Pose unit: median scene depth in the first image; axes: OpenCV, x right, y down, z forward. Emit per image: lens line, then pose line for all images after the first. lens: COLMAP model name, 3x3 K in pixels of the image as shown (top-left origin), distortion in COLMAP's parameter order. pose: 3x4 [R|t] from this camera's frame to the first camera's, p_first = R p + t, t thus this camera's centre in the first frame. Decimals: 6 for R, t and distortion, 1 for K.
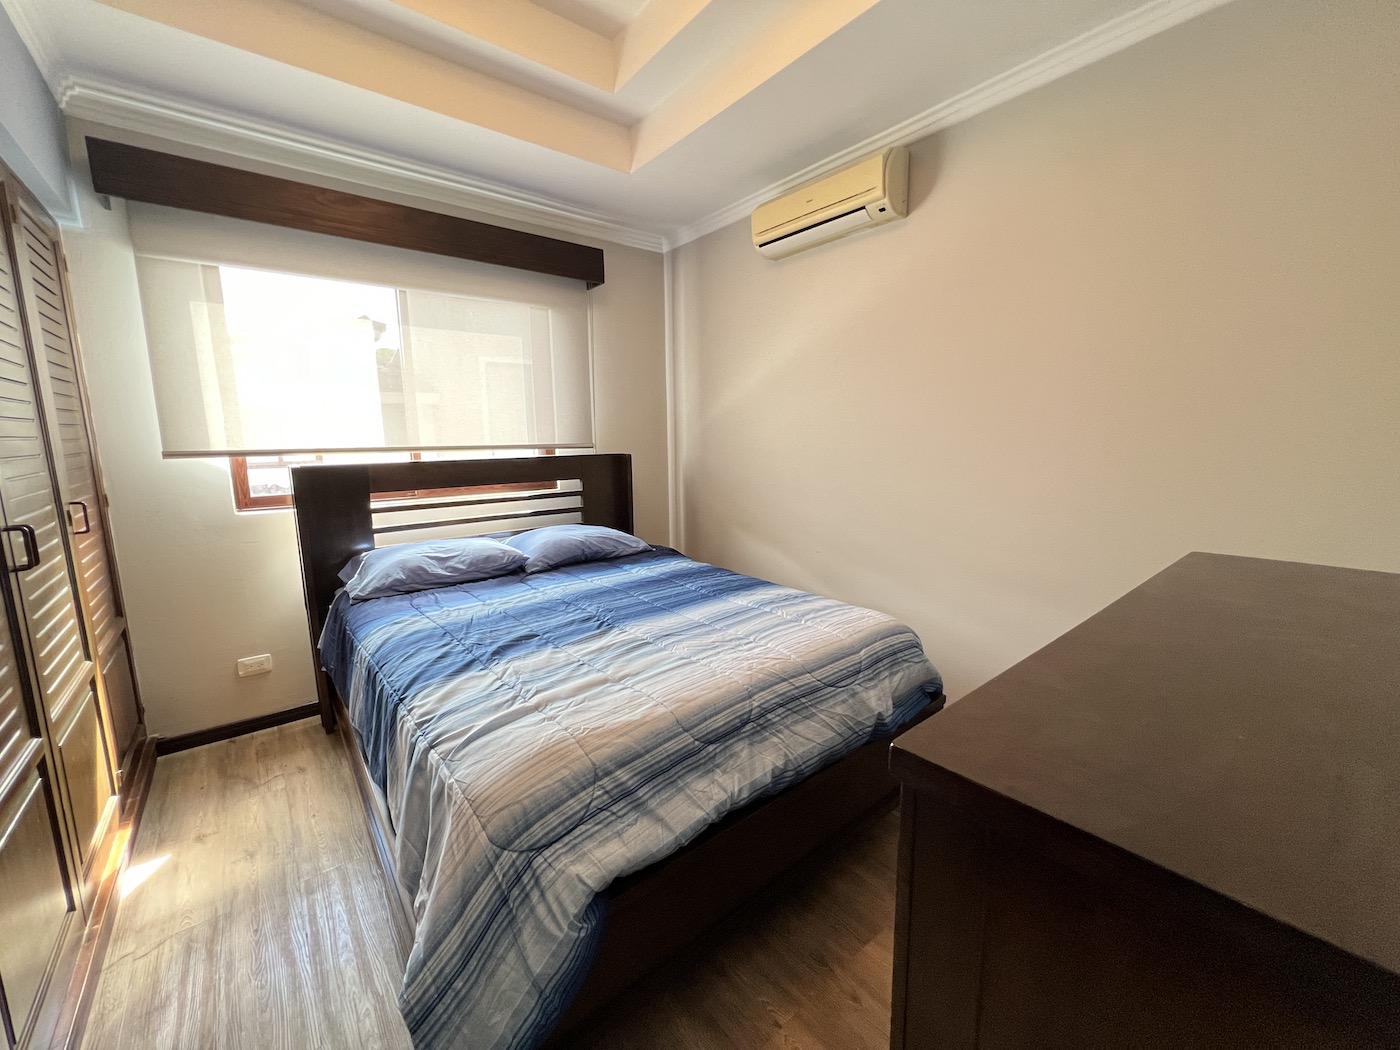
lens RADIAL K [[564.4, 0, 704.3], [0, 564.4, 523.5], [0, 0, 1]] dist [-0.000183, 0.000342]
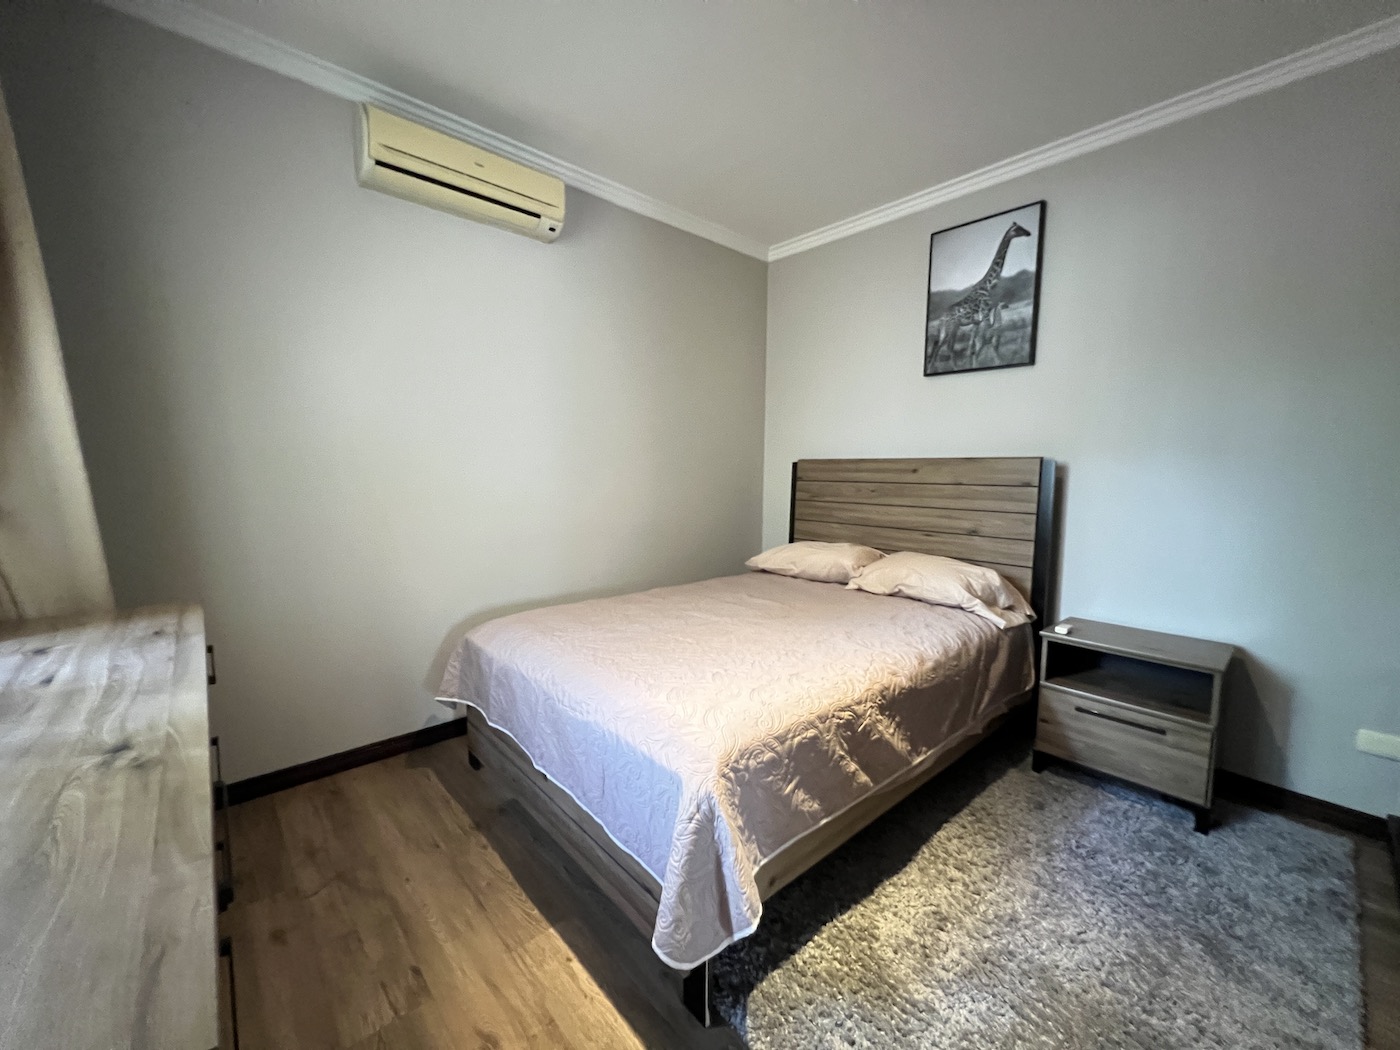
lens RADIAL K [[560.1, 0, 702.6], [0, 560.1, 523.0], [0, 0, 1]] dist [0.000937, 0.000071]
pose [[-0.048168, -0.090973, 0.994688, -0.770199], [0.137586, 0.985747, 0.096818, -0.082882], [-0.989318, 0.141519, -0.034965, 0.831624]]
